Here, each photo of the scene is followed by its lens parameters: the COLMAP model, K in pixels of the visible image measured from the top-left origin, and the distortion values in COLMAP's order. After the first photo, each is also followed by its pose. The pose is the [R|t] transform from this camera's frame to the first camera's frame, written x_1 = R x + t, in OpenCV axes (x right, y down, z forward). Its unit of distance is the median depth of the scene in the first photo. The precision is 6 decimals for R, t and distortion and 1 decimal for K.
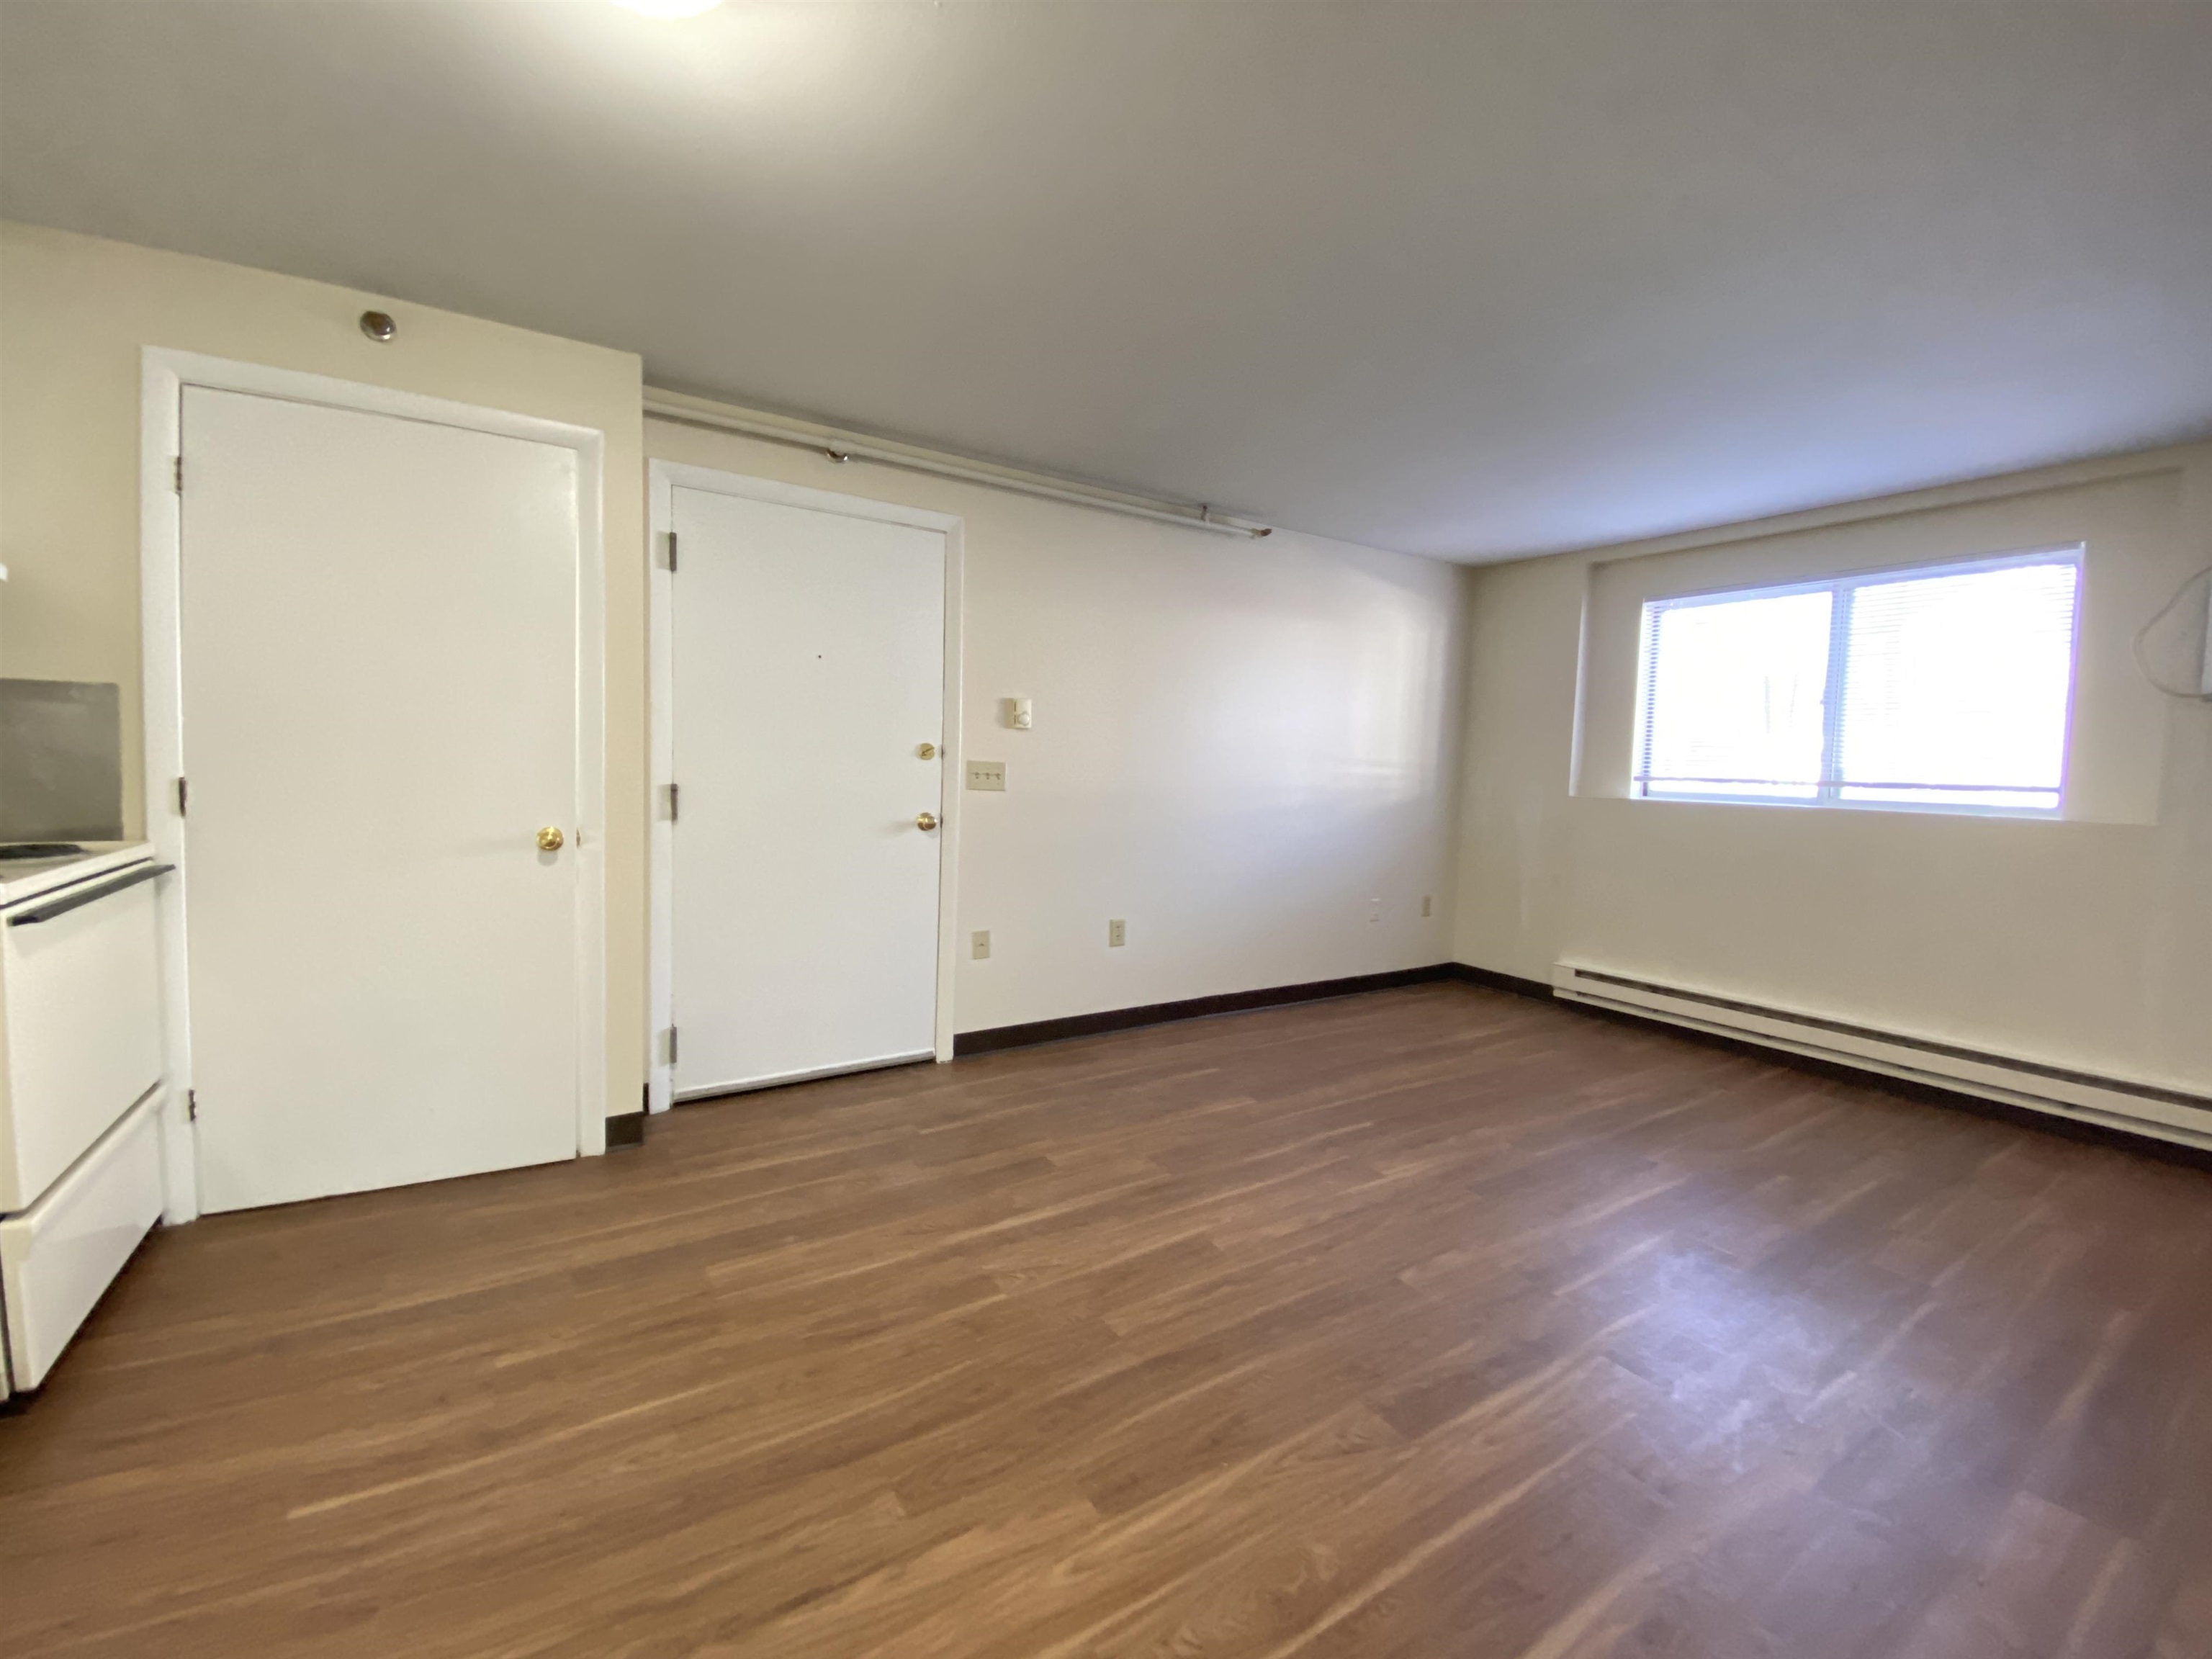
lens RADIAL K [[903.8, 0, 1084.5], [0, 903.8, 813.1], [0, 0, 1]] dist [0.028146, -0.025837]
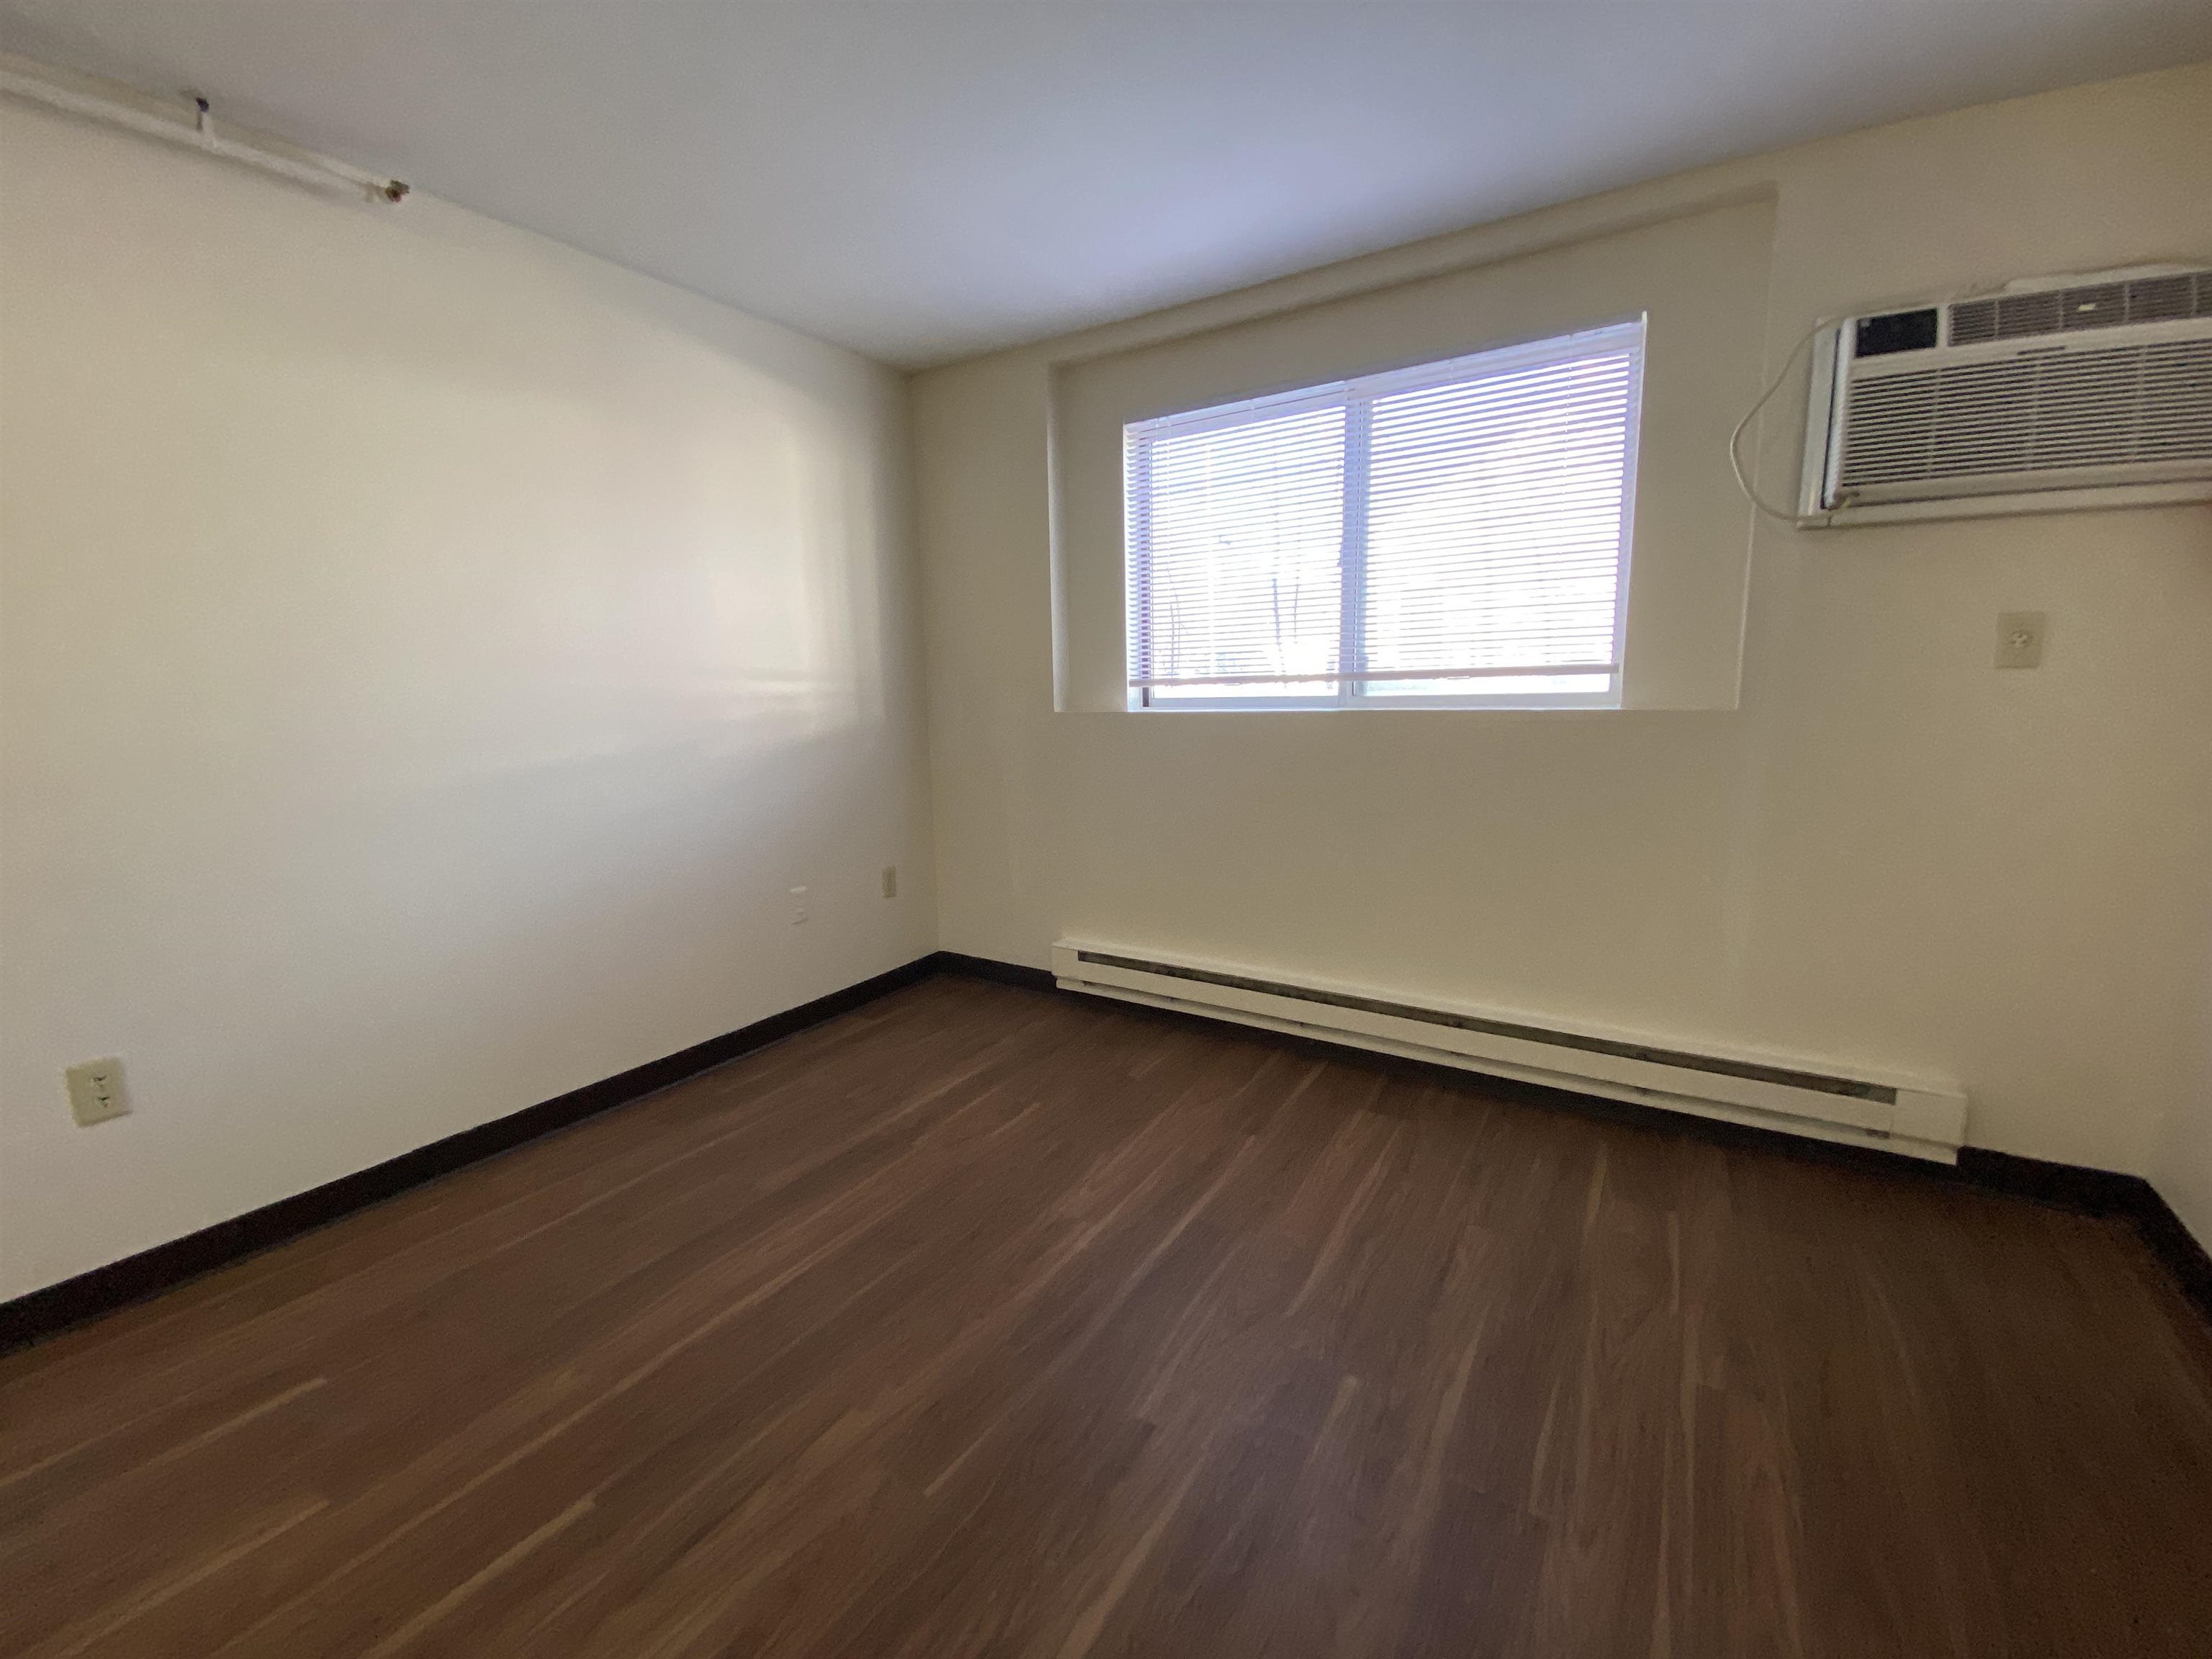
lens RADIAL K [[872.6, 0, 1097.7], [0, 872.6, 825.7], [0, 0, 1]] dist [0.016118, -0.018358]
pose [[0.900726, -0.114251, 0.419093, 0.349146], [0.071010, 0.990540, 0.117420, -0.010936], [-0.428544, -0.076003, 0.900319, 0.477062]]
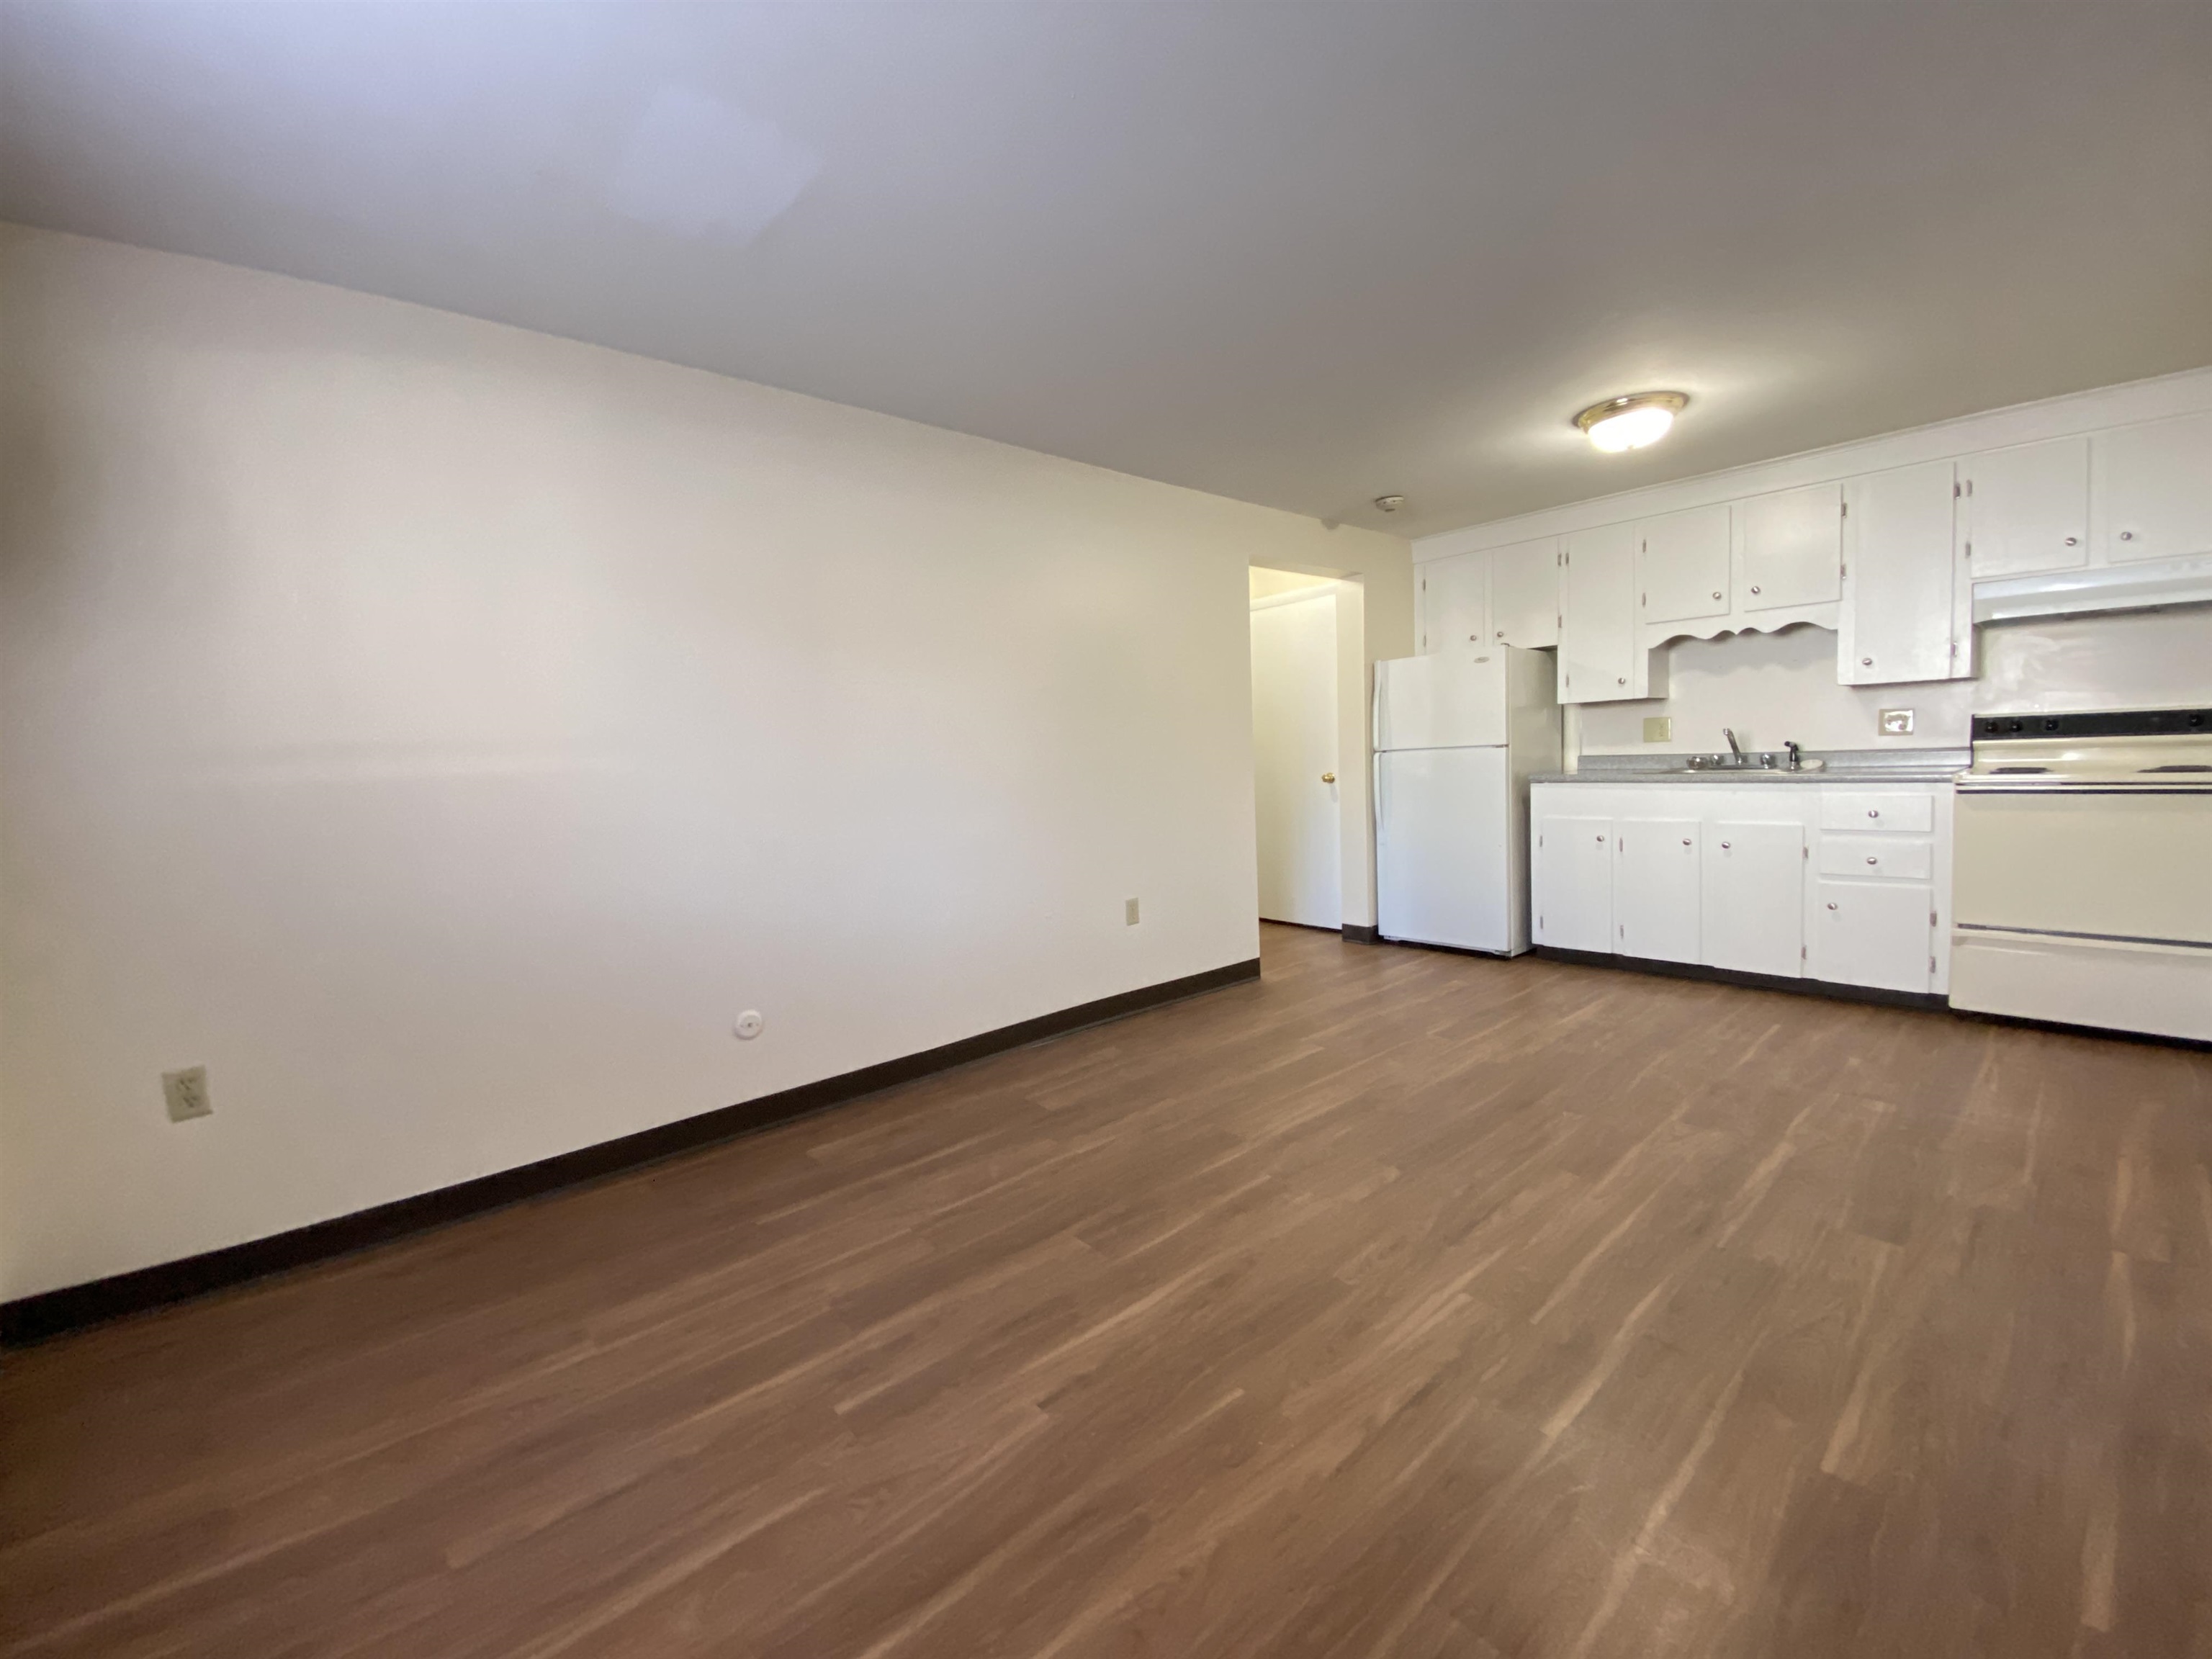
lens RADIAL K [[891.7, 0, 1094.2], [0, 891.7, 822.9], [0, 0, 1]] dist [0.016662, -0.019865]
pose [[-0.987074, 0.023744, -0.158498, 0.543203], [0.003692, 0.992071, 0.125623, -0.037579], [0.160224, 0.123414, -0.979335, 1.207699]]
